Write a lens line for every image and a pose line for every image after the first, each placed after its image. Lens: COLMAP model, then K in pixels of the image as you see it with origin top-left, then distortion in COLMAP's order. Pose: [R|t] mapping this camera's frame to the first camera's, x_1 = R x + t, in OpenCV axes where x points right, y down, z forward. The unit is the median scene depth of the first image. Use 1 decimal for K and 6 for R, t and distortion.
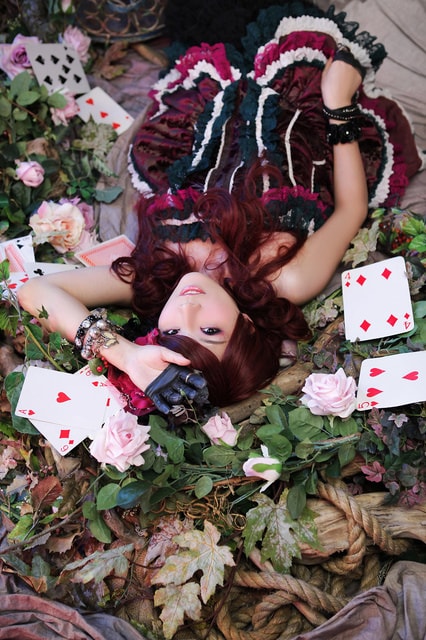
lens RADIAL K [[769.1, 0, 213.1], [0, 769.1, 321.0], [0, 0, 1]] dist [-0.010487, 0.000000]
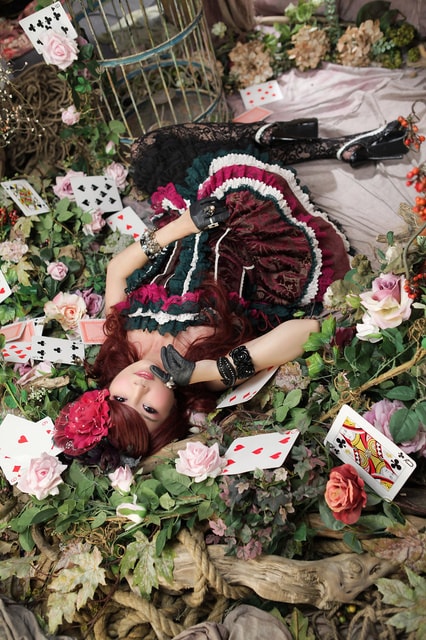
lens RADIAL K [[630.3, 0, 212.9], [0, 630.3, 318.8], [0, 0, 1]] dist [-0.041540, 0.000000]
pose [[0.962989, 0.057735, -0.263285, 0.356532], [-0.079978, 0.994005, -0.074552, -0.048432], [0.257402, 0.092850, 0.961833, -0.000880]]
